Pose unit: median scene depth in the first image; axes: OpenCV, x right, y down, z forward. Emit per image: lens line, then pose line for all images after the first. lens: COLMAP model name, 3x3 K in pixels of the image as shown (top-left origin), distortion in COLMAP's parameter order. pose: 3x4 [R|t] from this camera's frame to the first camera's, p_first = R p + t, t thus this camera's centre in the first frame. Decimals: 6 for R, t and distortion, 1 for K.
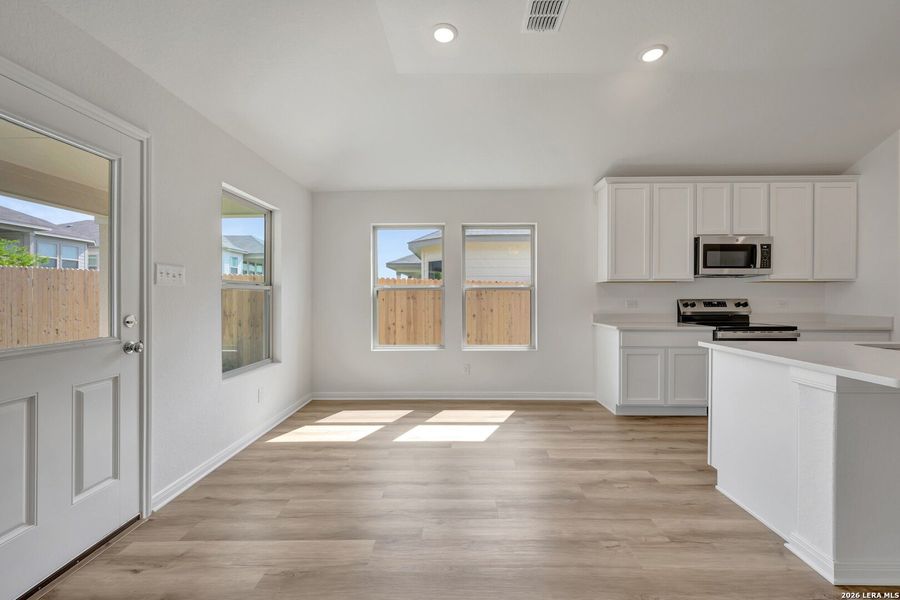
lens RADIAL K [[357.2, 0, 458.4], [0, 357.2, 298.4], [0, 0, 1]] dist [-0.001611, 0.000574]
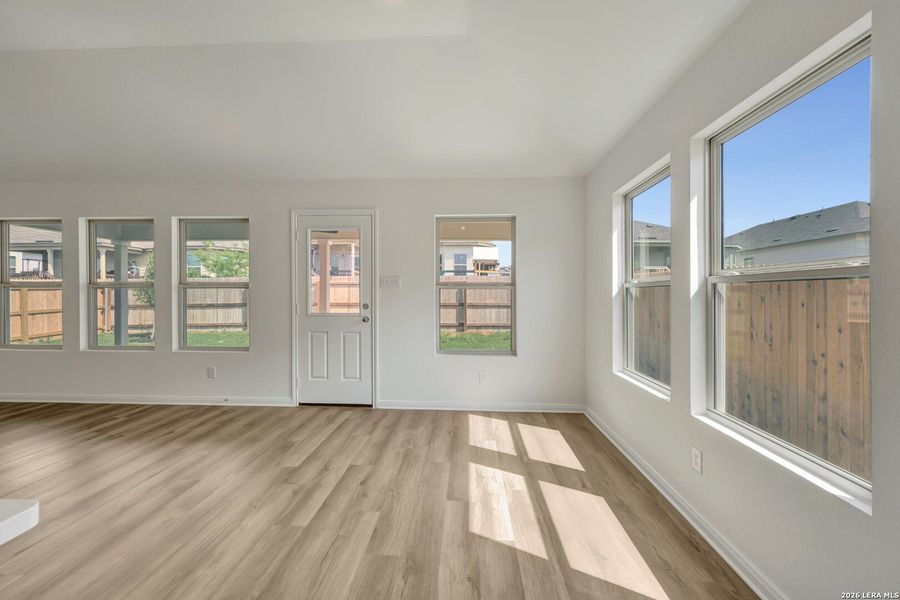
lens RADIAL K [[357.2, 0, 450.7], [0, 357.2, 298.0], [0, 0, 1]] dist [-0.001611, 0.000574]
pose [[-0.040327, 0.012654, -0.999106, 0.547399], [-0.010512, 0.999859, 0.013088, -0.010144], [0.999131, 0.011030, -0.040189, 0.773730]]
